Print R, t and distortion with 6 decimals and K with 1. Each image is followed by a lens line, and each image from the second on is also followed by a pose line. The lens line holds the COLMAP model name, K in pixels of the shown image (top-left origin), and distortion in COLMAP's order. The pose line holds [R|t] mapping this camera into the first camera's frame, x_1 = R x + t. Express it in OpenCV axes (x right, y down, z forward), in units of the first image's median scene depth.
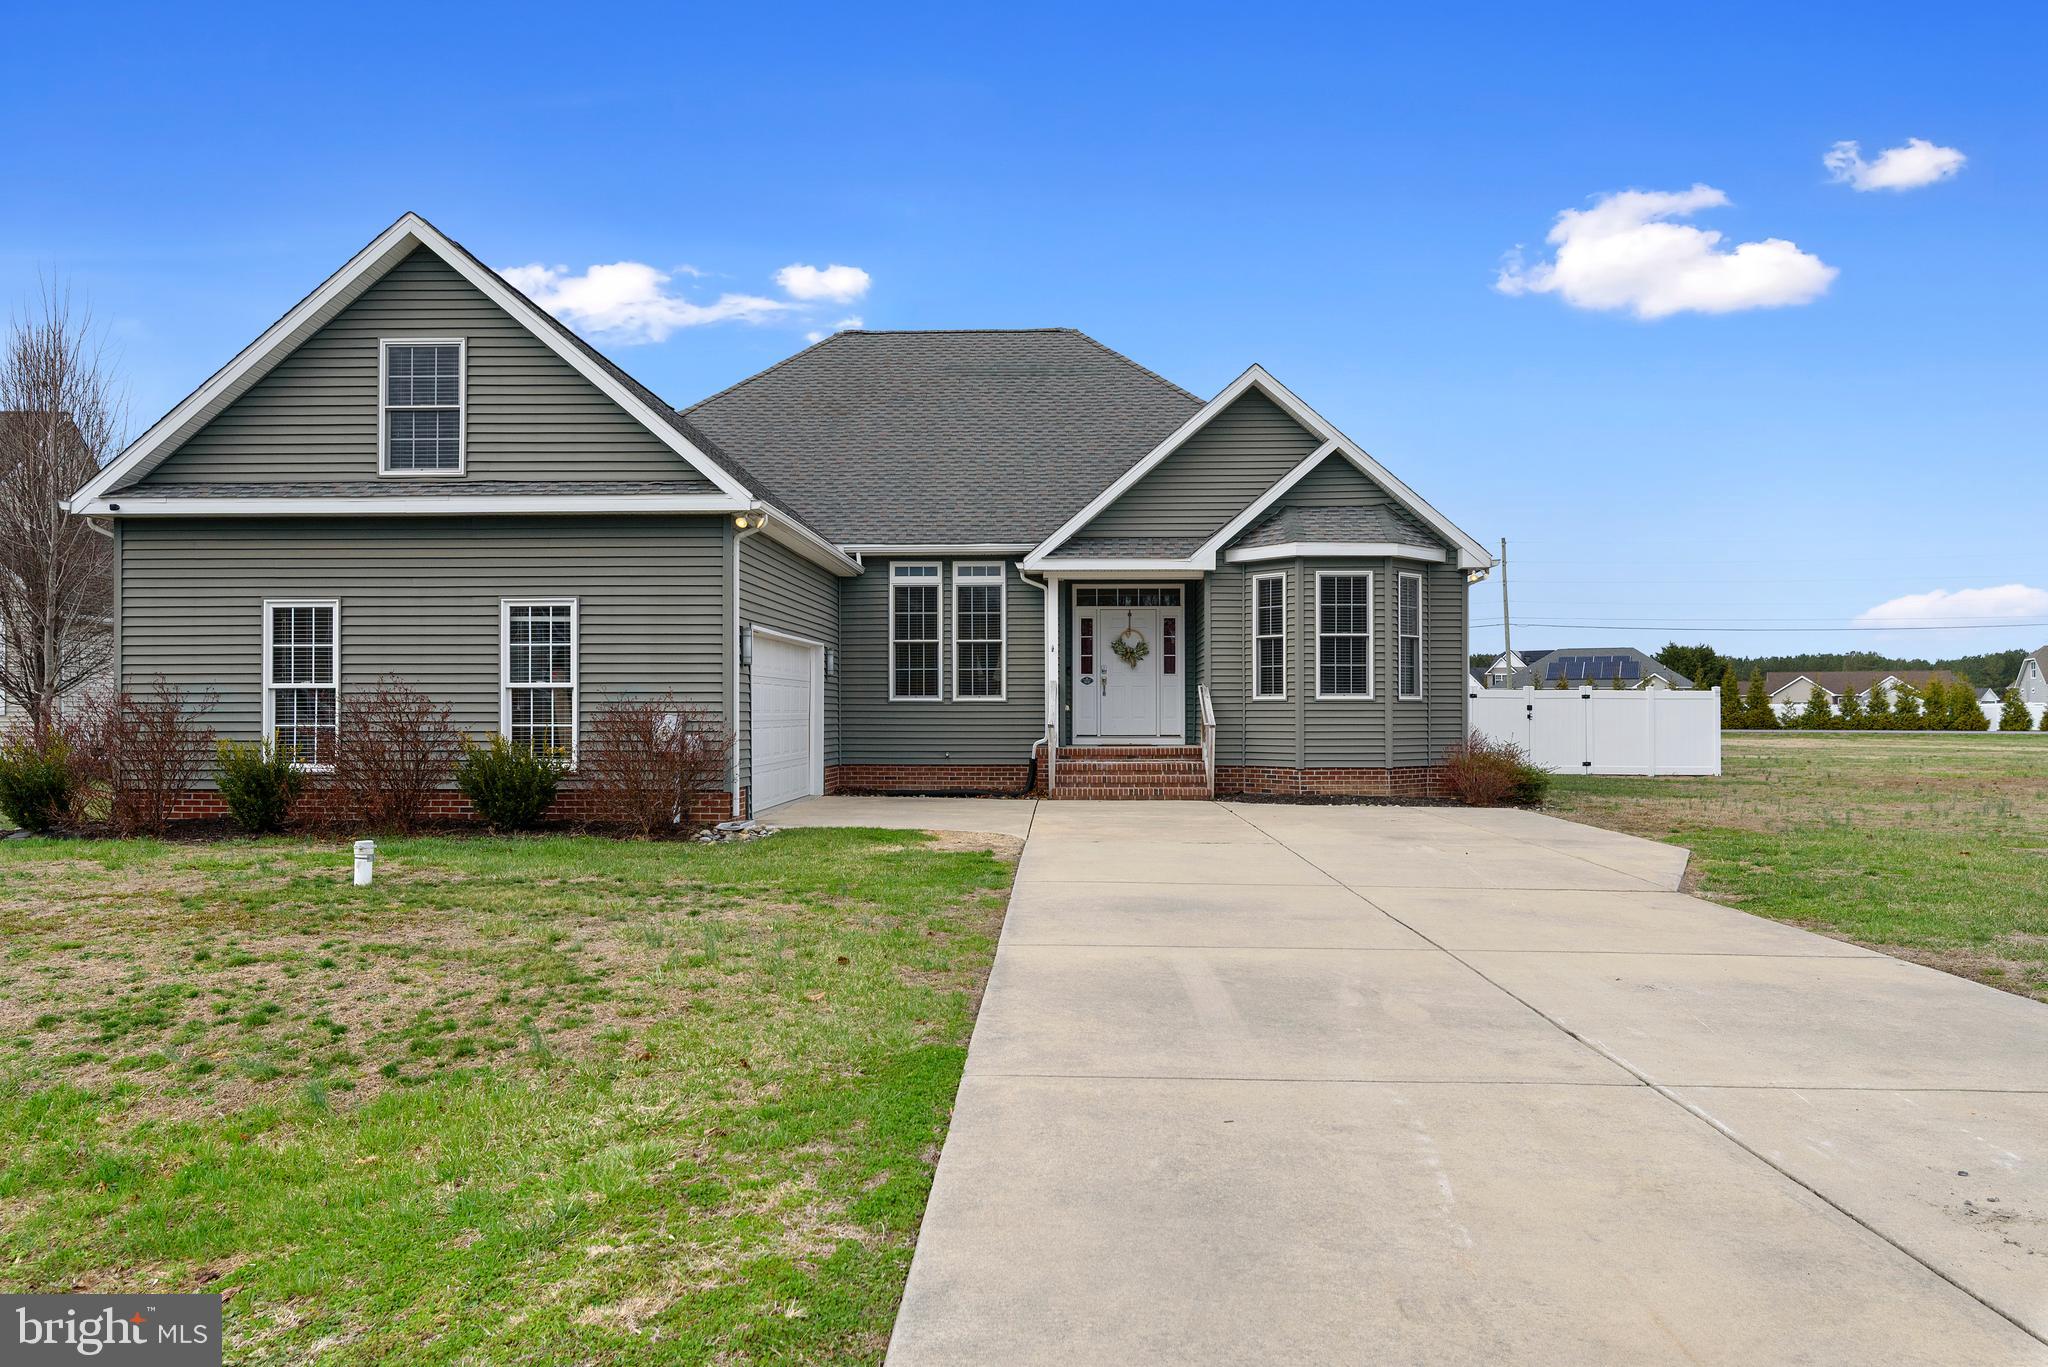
lens RADIAL K [[1381.4, 0, 1036.0], [0, 1381.4, 671.1], [0, 0, 1]] dist [-0.011140, 0.012467]
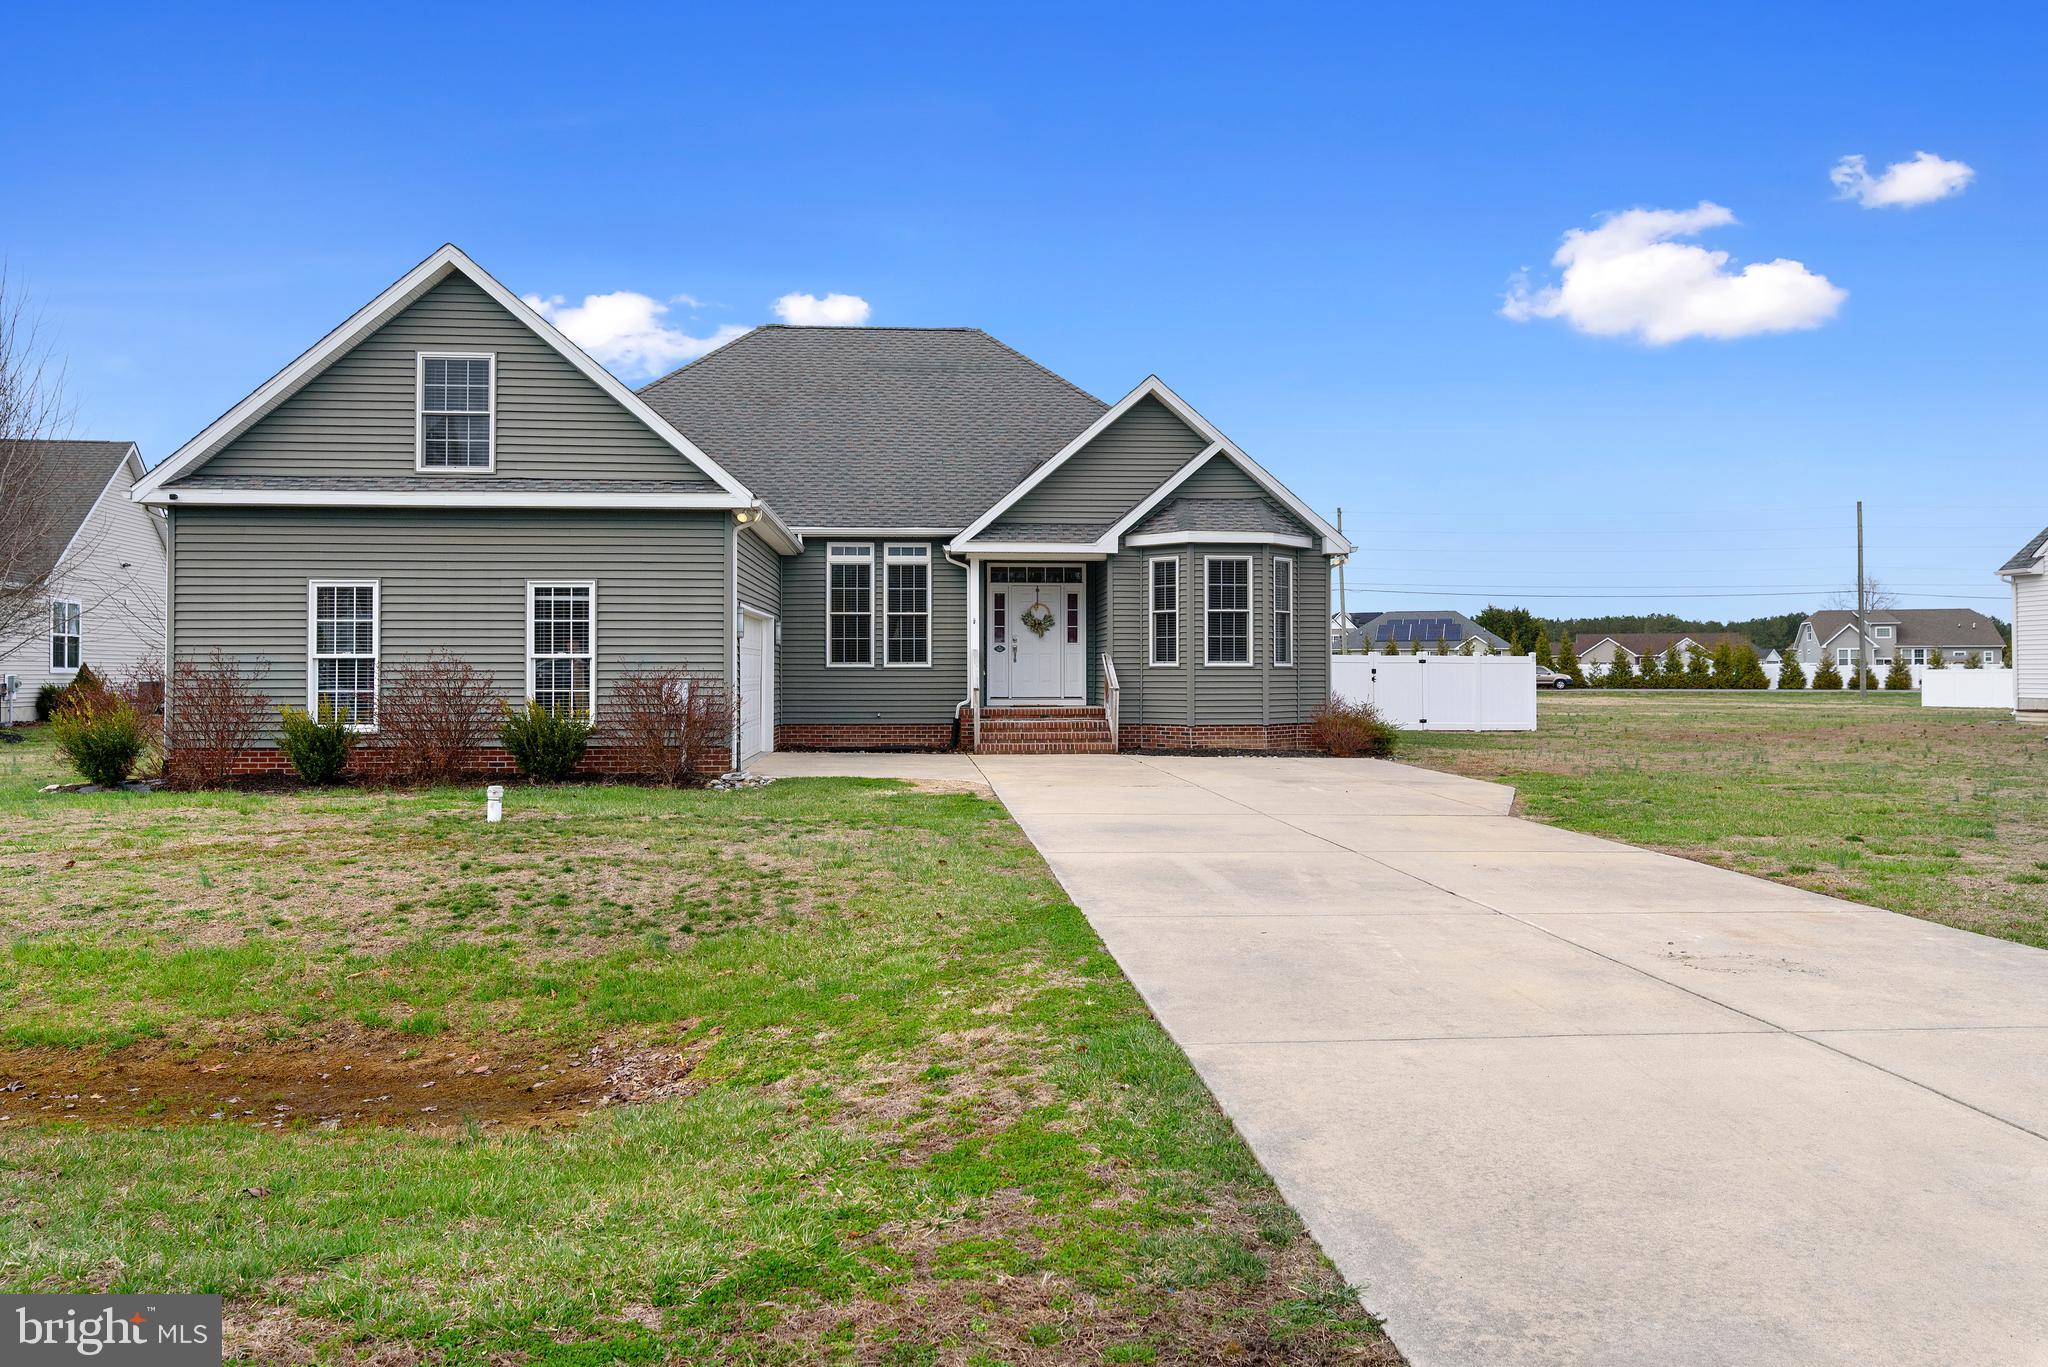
lens RADIAL K [[1381.4, 0, 1033.1], [0, 1381.4, 619.6], [0, 0, 1]] dist [-0.011140, 0.012467]
pose [[0.993687, 0.003979, 0.112116, -0.070412], [-0.003071, 0.999961, -0.008268, -0.008464], [-0.112145, 0.007872, 0.993661, -0.136680]]
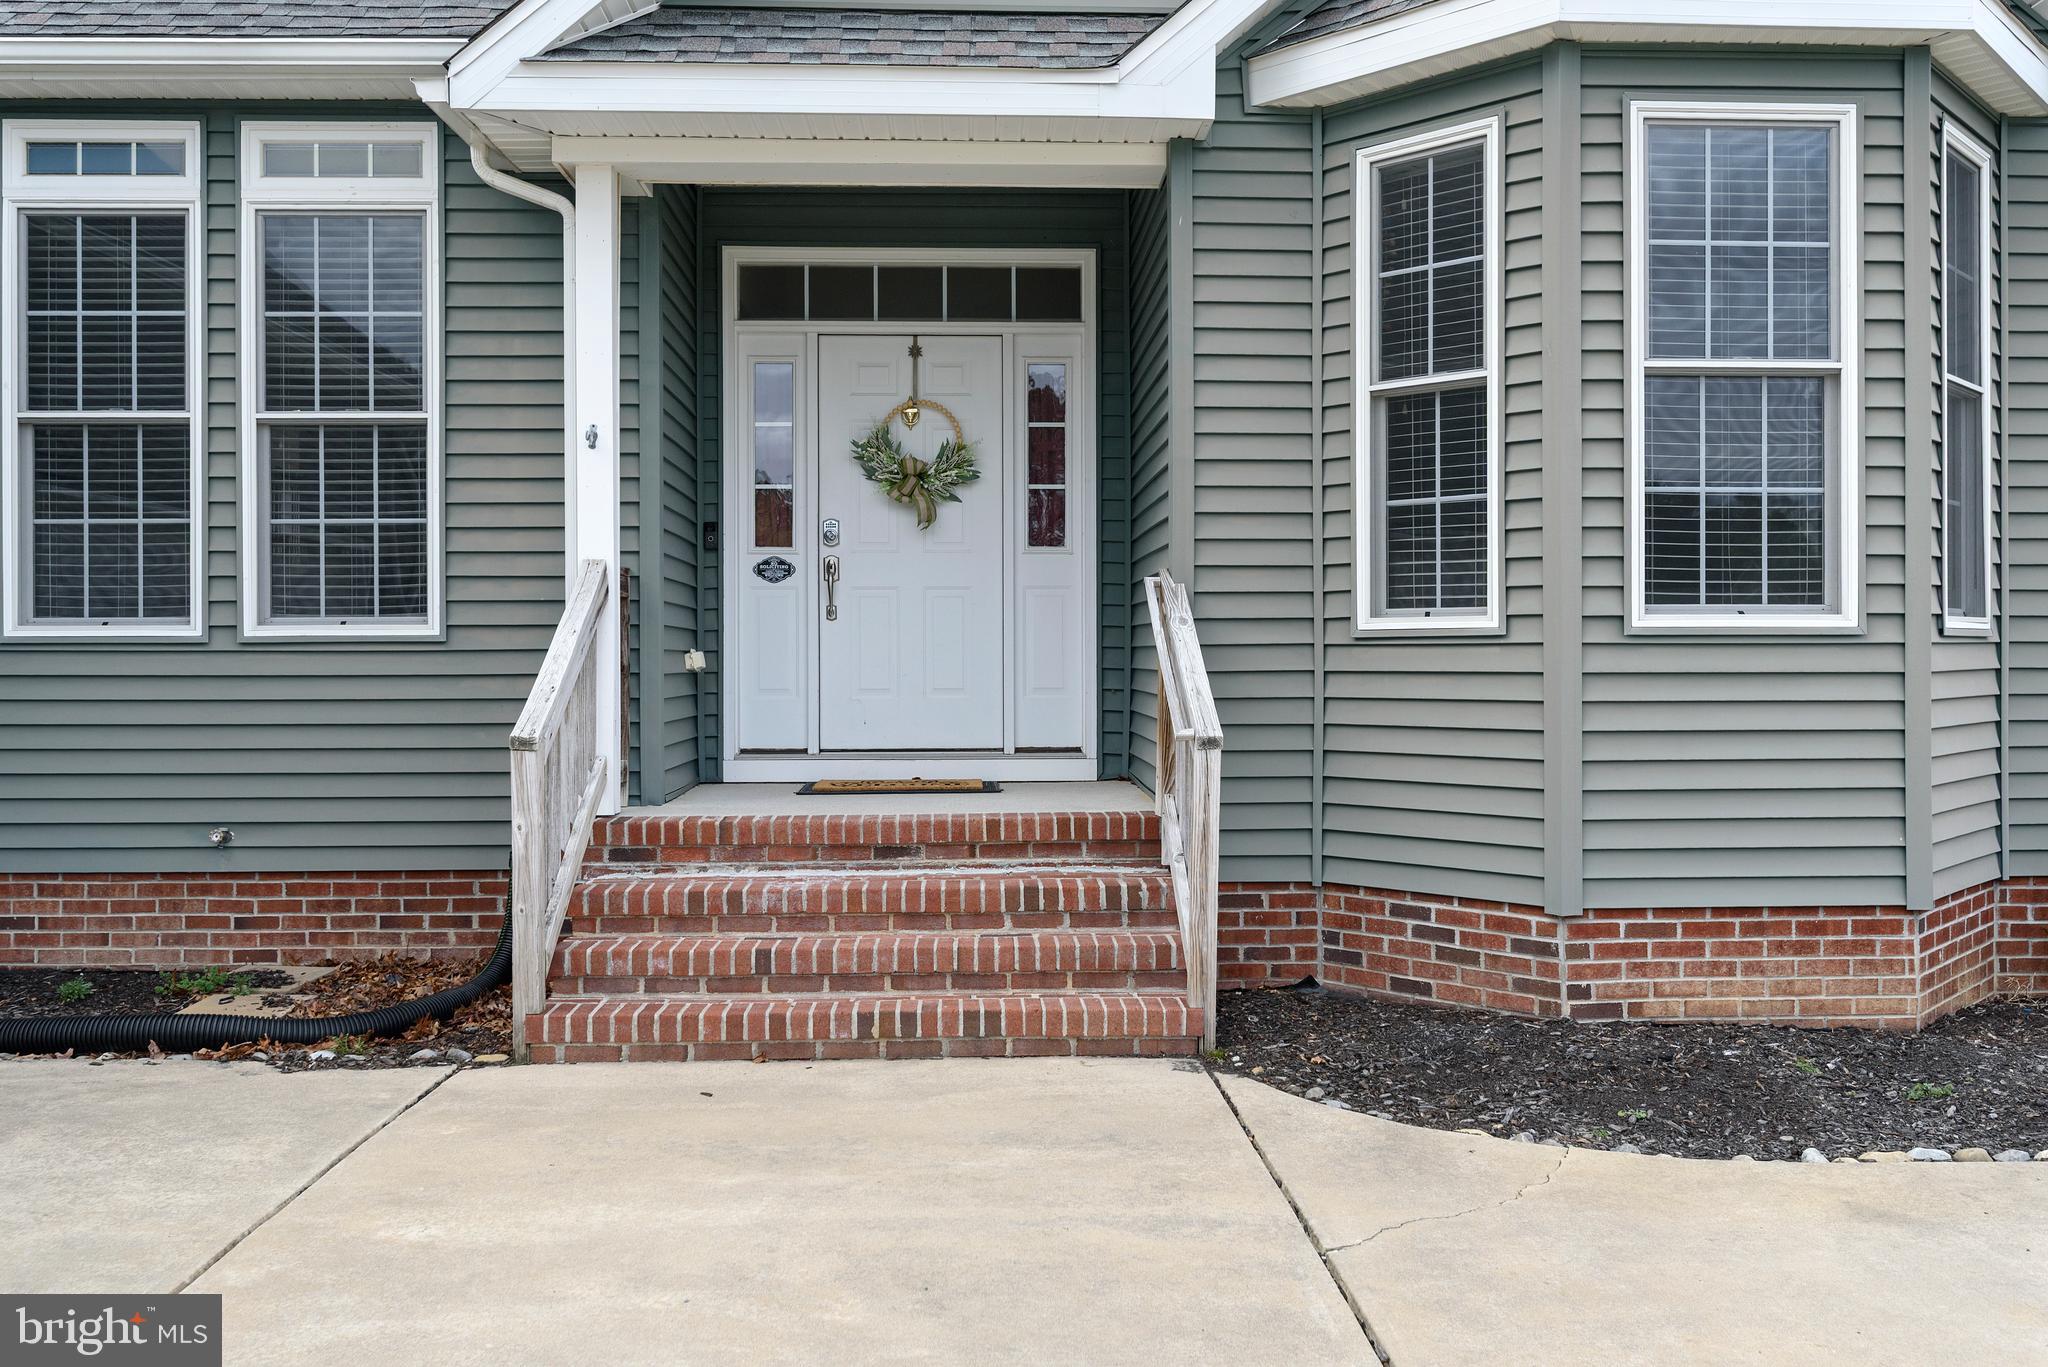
lens RADIAL K [[1710.6, 0, 1028.7], [0, 1710.6, 648.3], [0, 0, 1]] dist [-0.007086, 0.013163]
pose [[0.997881, -0.001882, 0.065037, 0.076957], [0.000013, 0.999587, 0.028734, 0.015241], [-0.065064, -0.028672, 0.997469, 0.703309]]
